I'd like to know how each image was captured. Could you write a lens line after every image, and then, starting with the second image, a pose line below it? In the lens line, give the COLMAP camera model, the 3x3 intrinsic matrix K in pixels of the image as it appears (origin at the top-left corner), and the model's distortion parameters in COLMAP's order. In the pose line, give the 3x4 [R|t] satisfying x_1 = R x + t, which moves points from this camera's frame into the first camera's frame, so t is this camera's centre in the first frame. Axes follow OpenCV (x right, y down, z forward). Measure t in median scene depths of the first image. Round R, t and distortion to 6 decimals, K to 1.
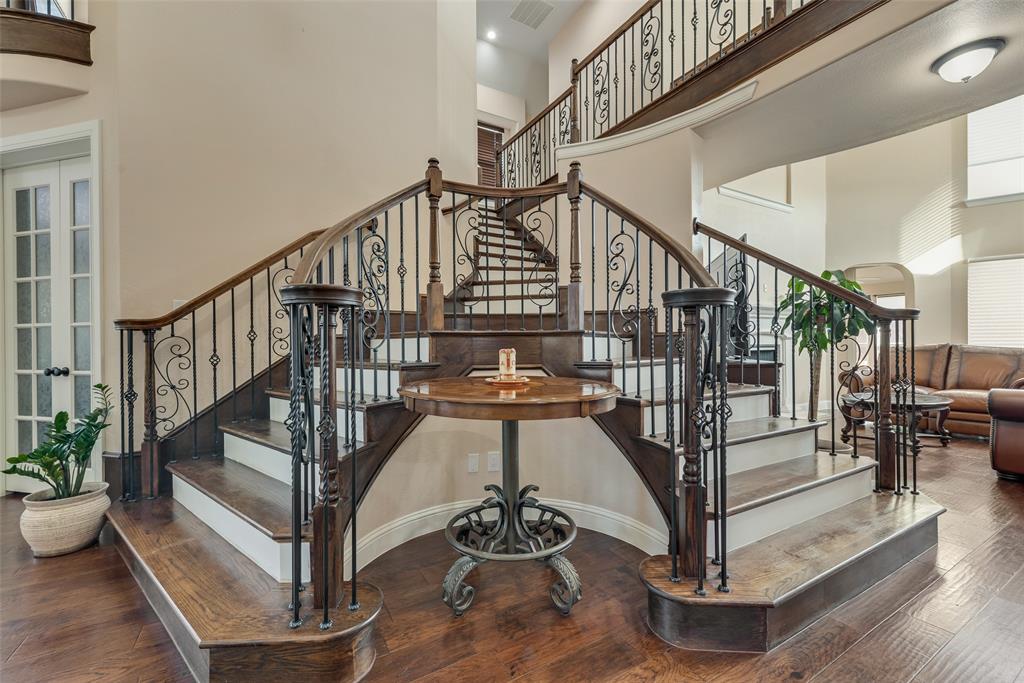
lens RADIAL K [[430.5, 0, 512.8], [0, 430.5, 339.4], [0, 0, 1]] dist [-0.001907, -0.000089]
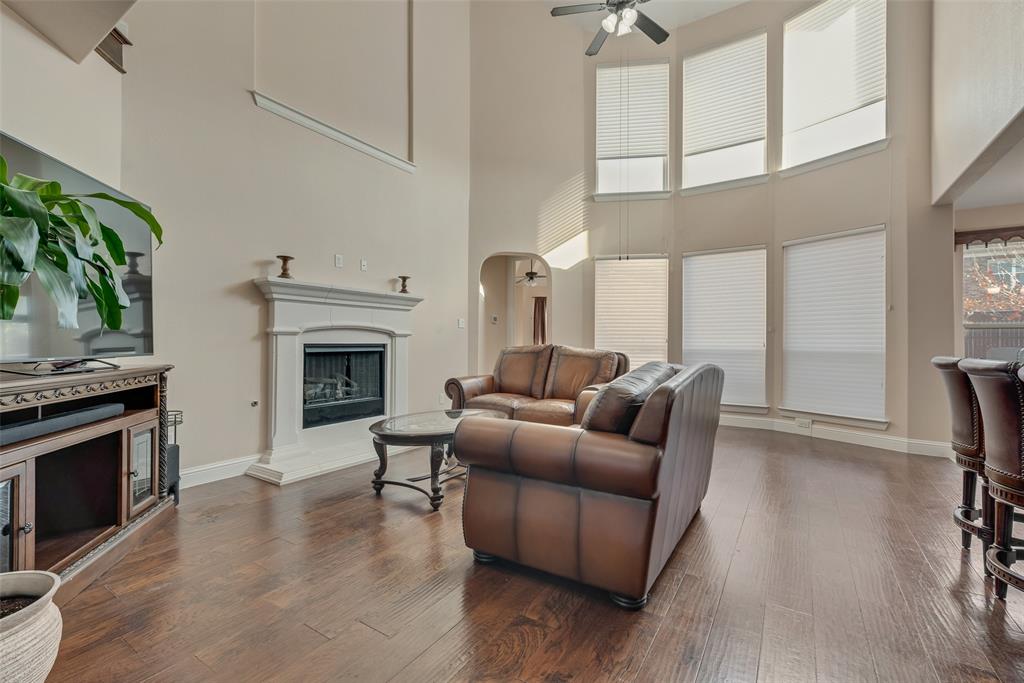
lens RADIAL K [[430.5, 0, 513.5], [0, 430.5, 339.9], [0, 0, 1]] dist [-0.001907, -0.000089]
pose [[0.890646, 0.014737, 0.454458, 0.466999], [-0.015568, 0.999877, -0.001914, 0.003629], [-0.454431, -0.005370, 0.890766, 0.230274]]
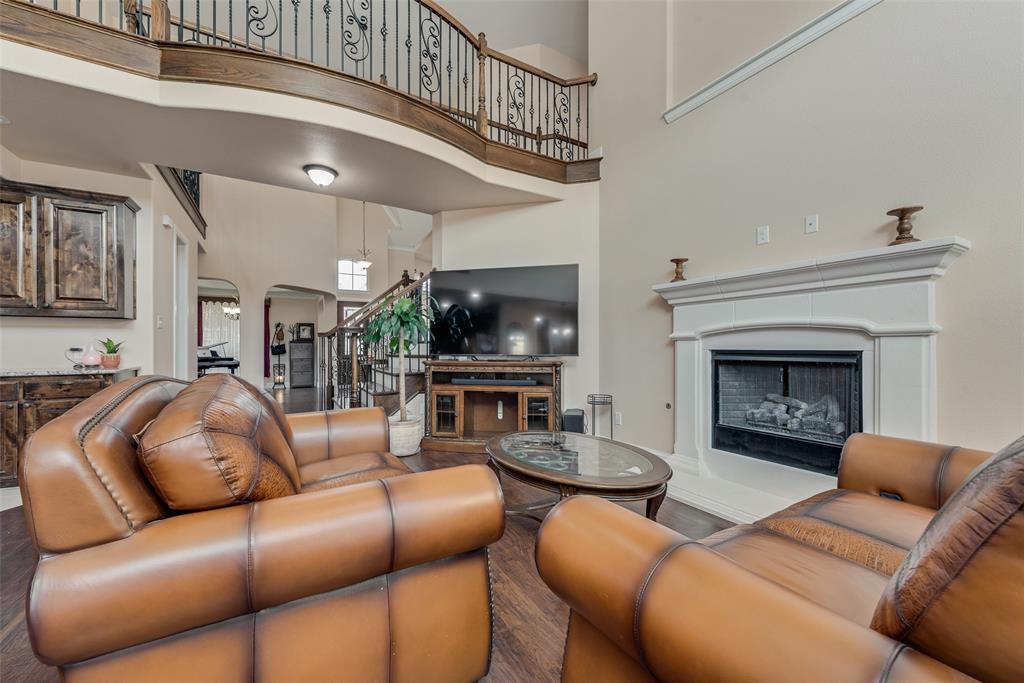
lens RADIAL K [[403.3, 0, 514.9], [0, 403.3, 348.5], [0, 0, 1]] dist [-0.000583, 0.000349]
pose [[0.010308, 0.009934, -0.999898, 0.994666], [0.006026, 0.999932, 0.009997, 0.005078], [0.999929, -0.006129, 0.010247, 0.679913]]
